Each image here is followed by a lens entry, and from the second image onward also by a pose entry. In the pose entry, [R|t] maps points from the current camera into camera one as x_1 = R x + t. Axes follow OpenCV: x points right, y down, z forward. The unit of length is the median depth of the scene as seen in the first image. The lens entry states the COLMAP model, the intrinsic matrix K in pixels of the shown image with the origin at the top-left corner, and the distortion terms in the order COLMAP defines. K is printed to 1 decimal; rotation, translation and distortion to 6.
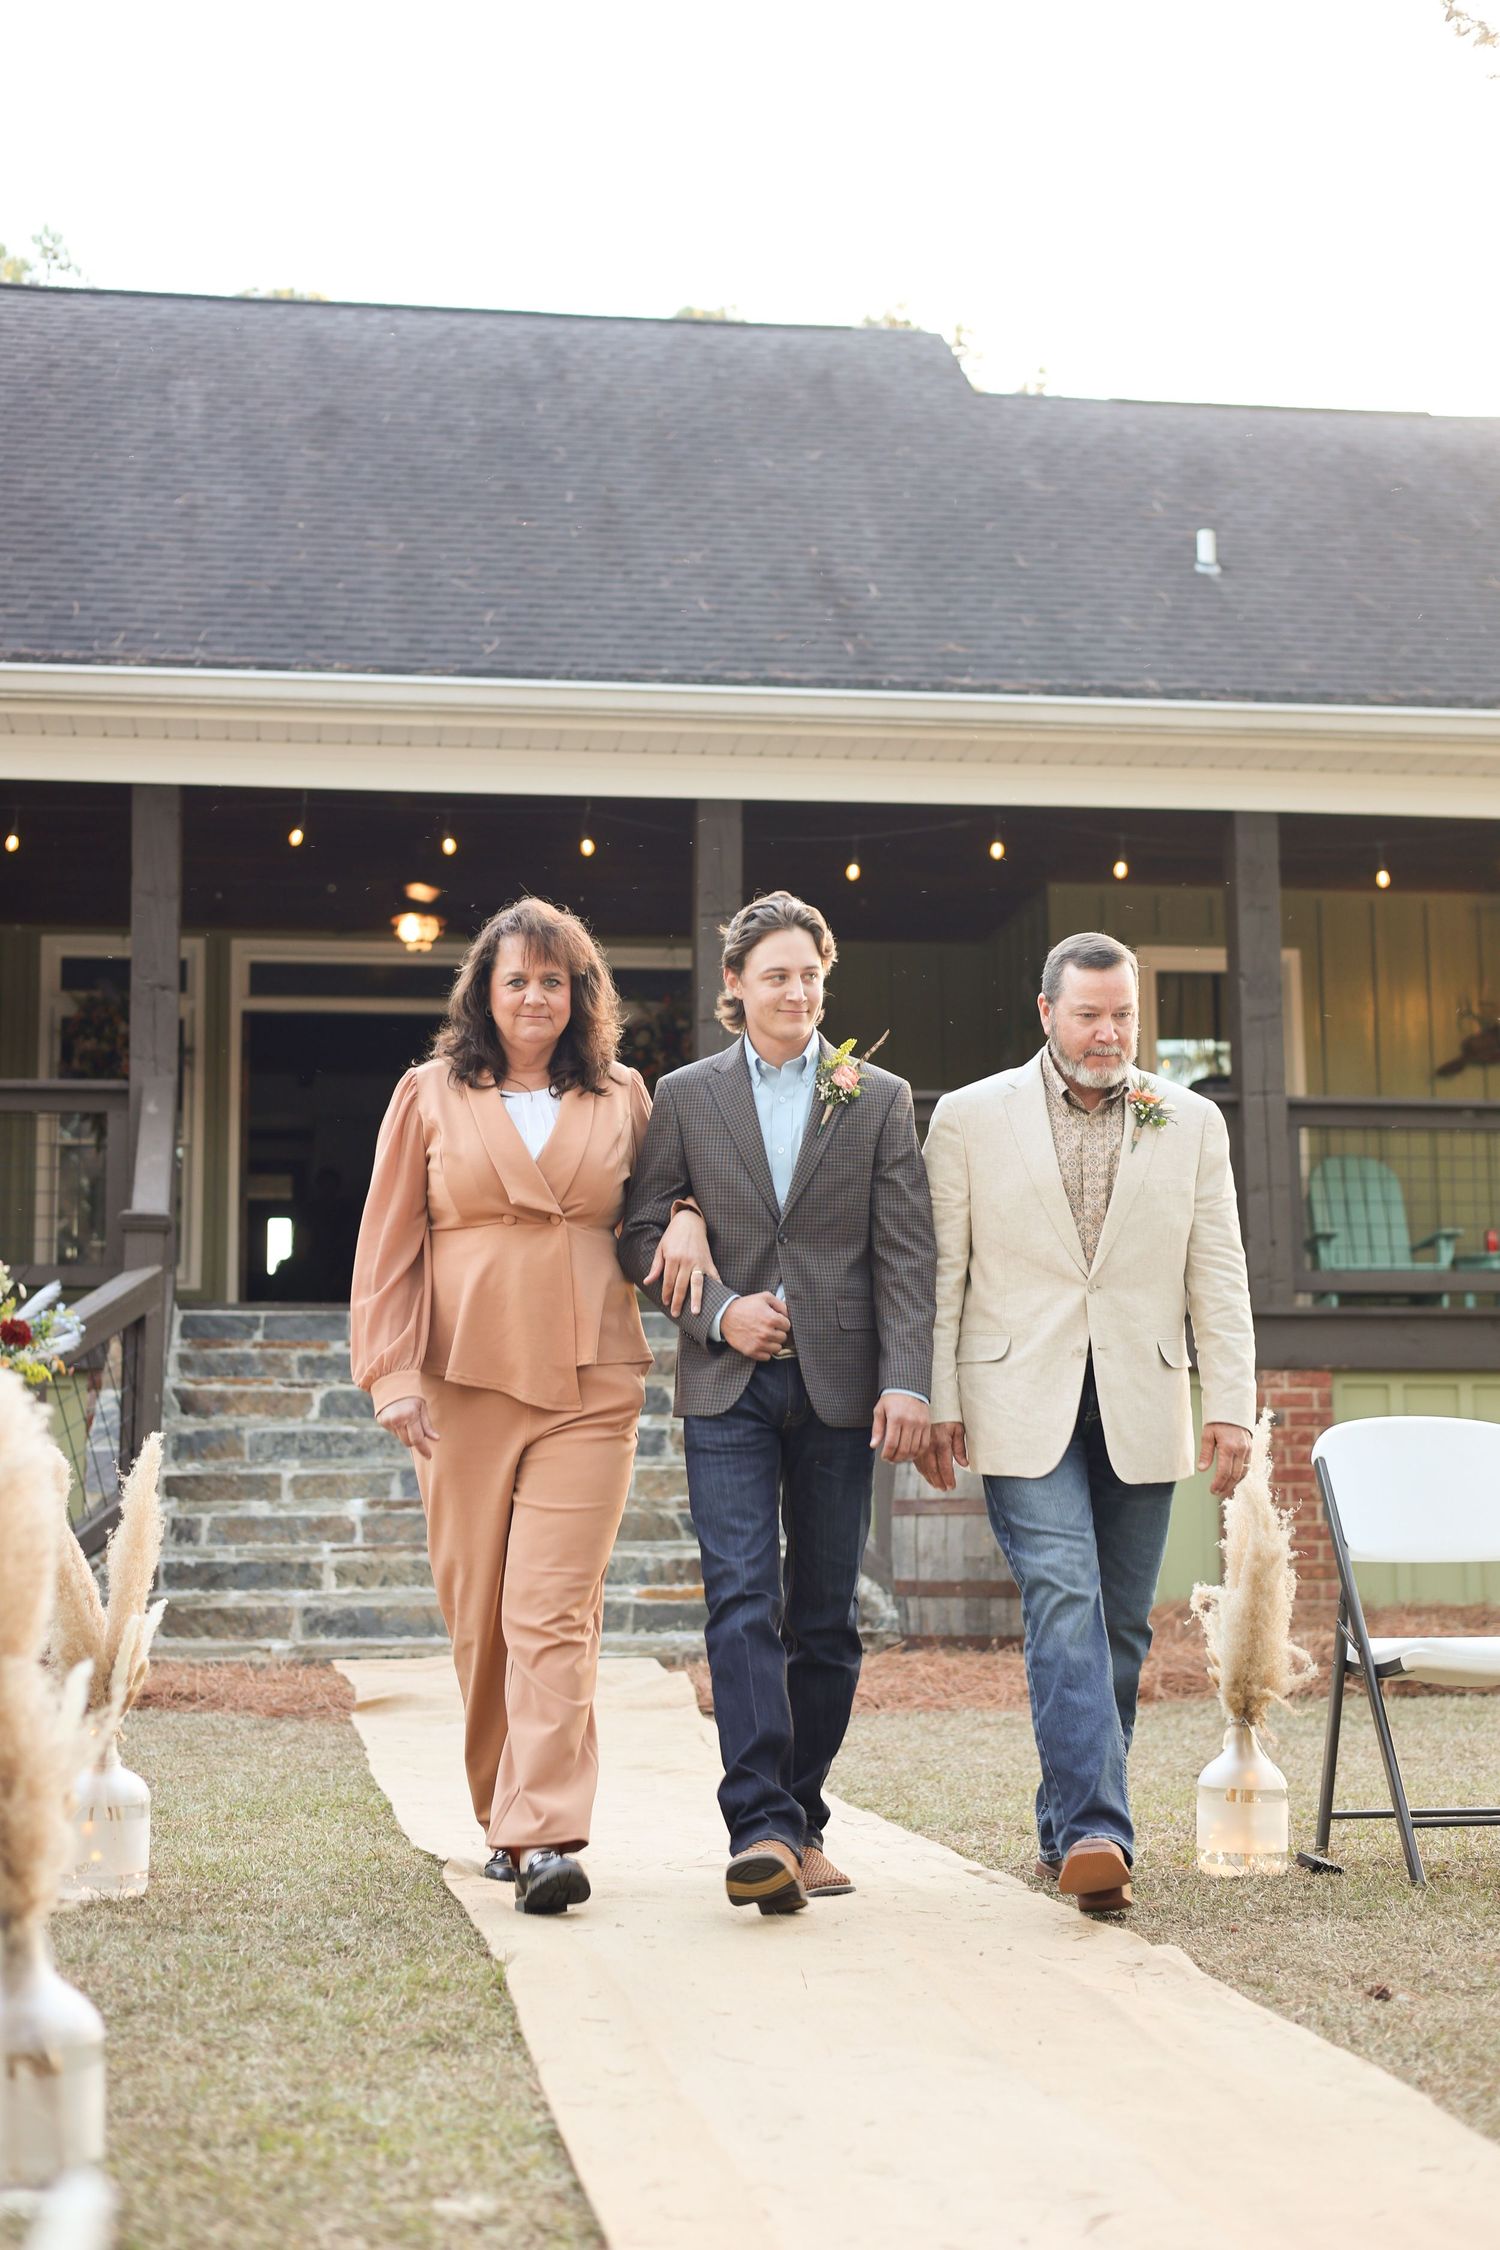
lens RADIAL K [[3100.7, 0, 750.0], [0, 3100.7, 1125.0], [0, 0, 1]] dist [0.029370, -0.007580]
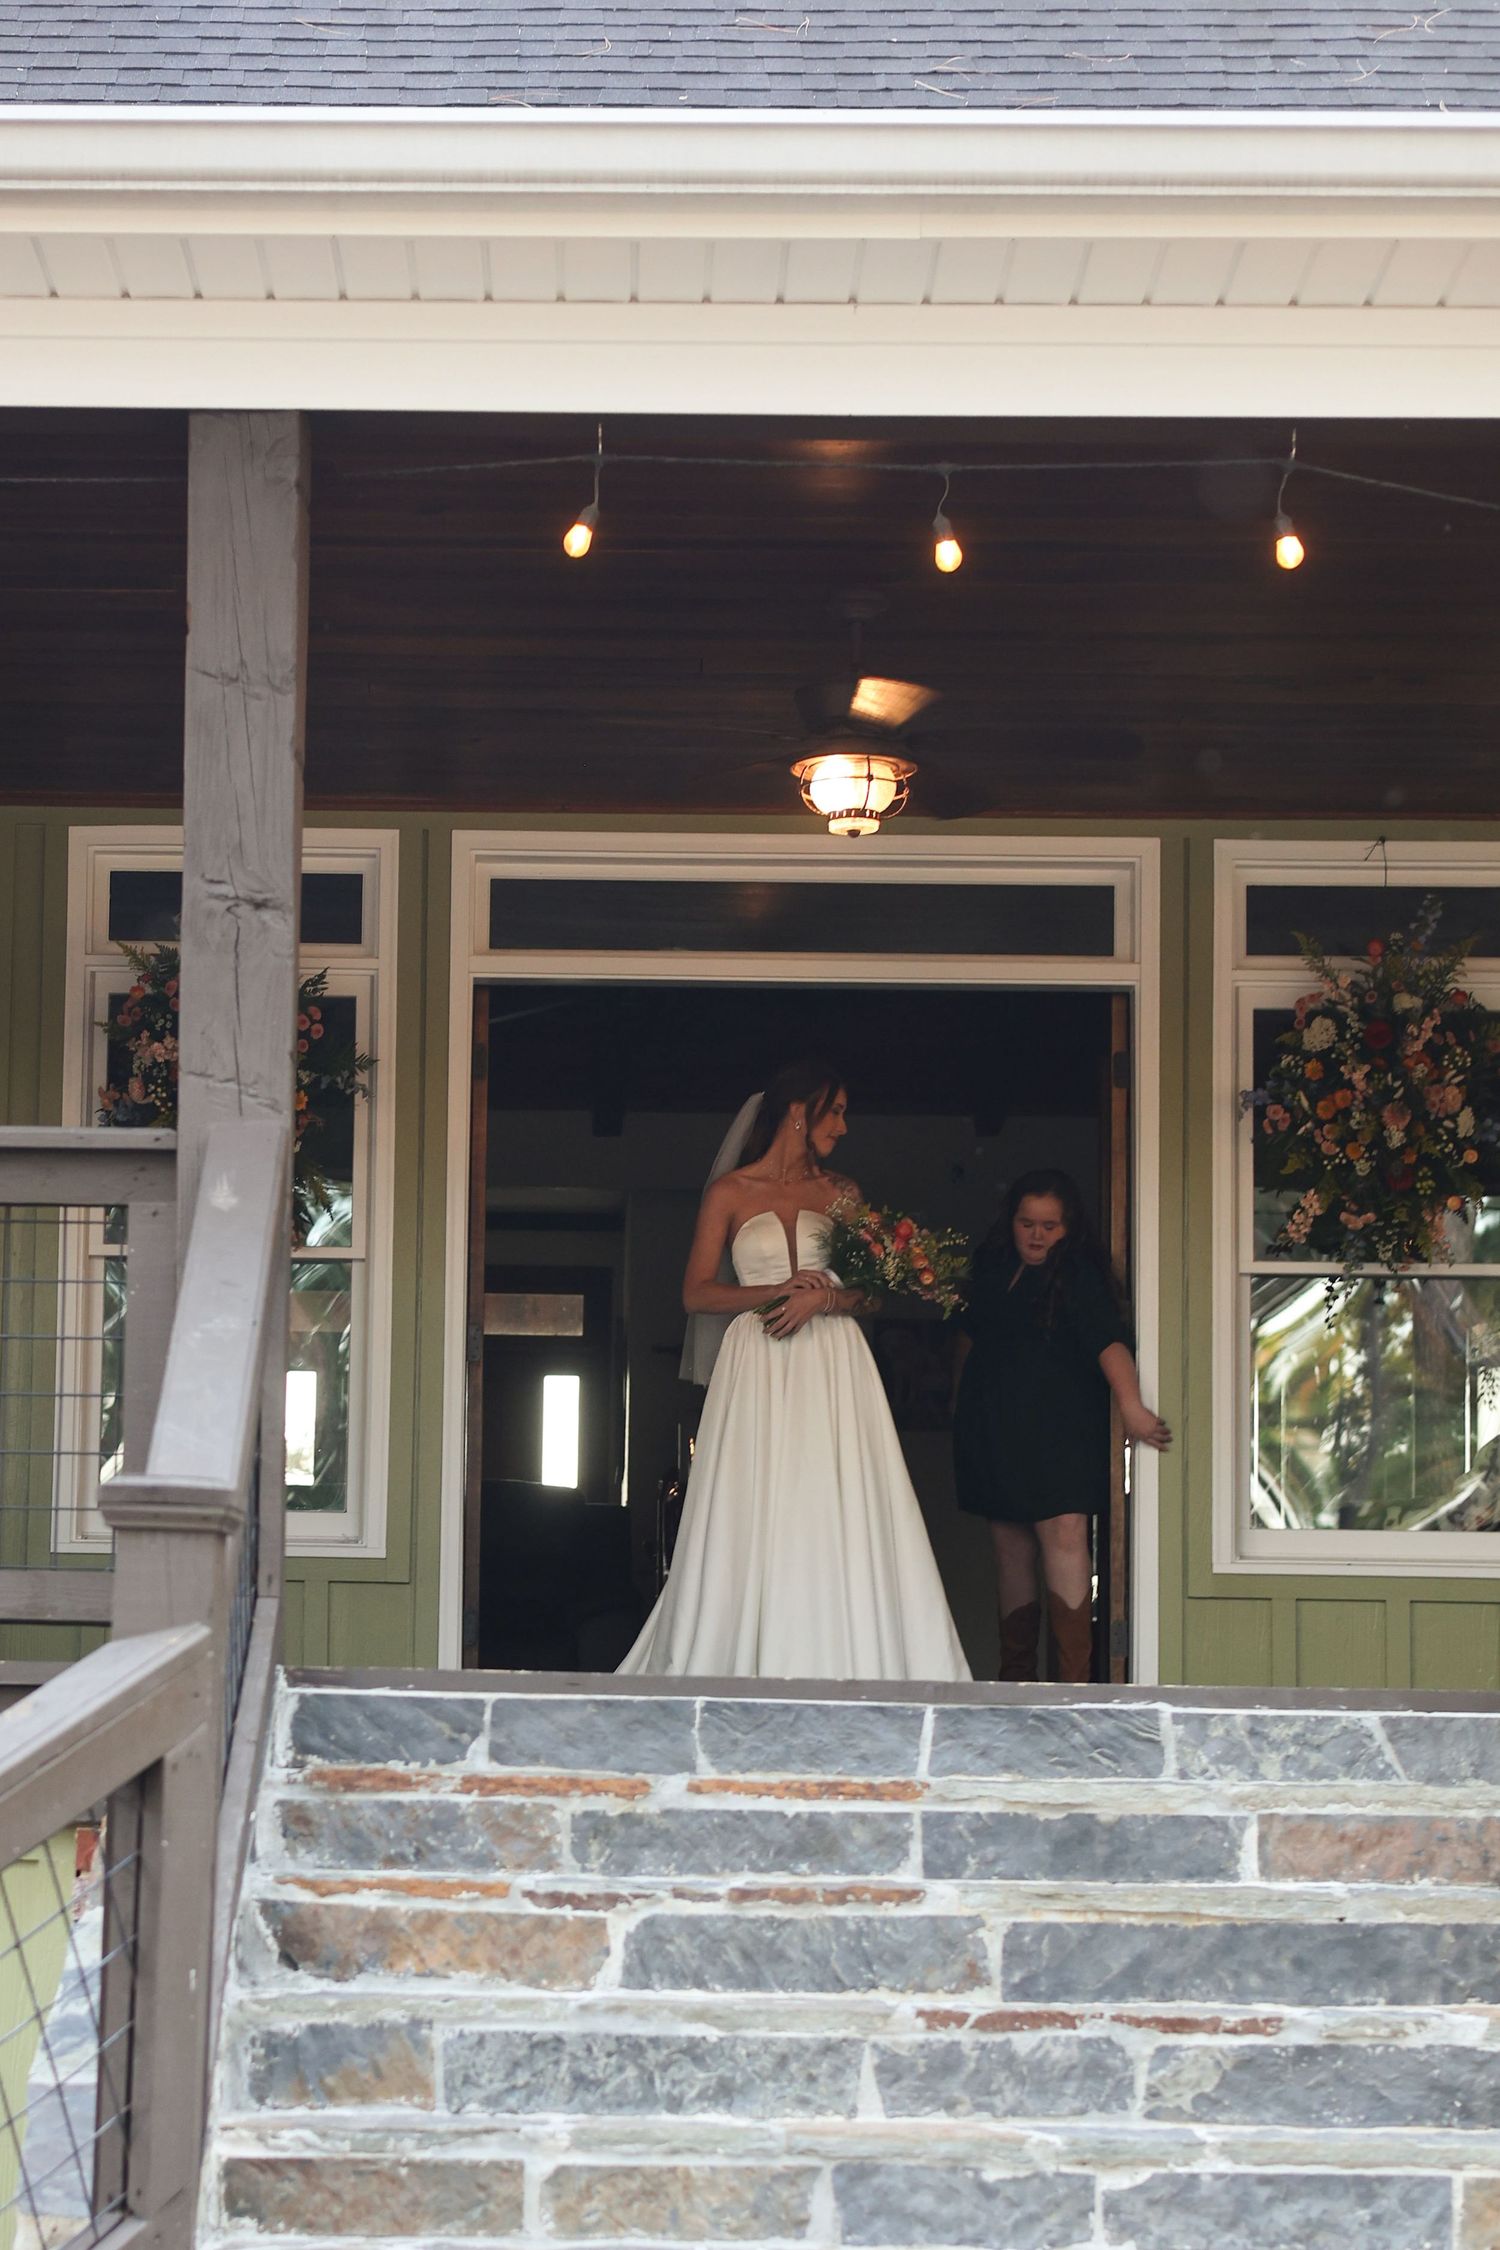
lens RADIAL K [[4511.3, 0, 432.3], [0, 4511.3, 1445.4], [0, 0, 1]] dist [0.028962, -0.128938]
pose [[0.983293, 0.014269, -0.181471, -0.041419], [-0.003790, 0.998312, 0.057961, -0.005161], [0.181992, -0.056305, 0.981687, 0.303269]]
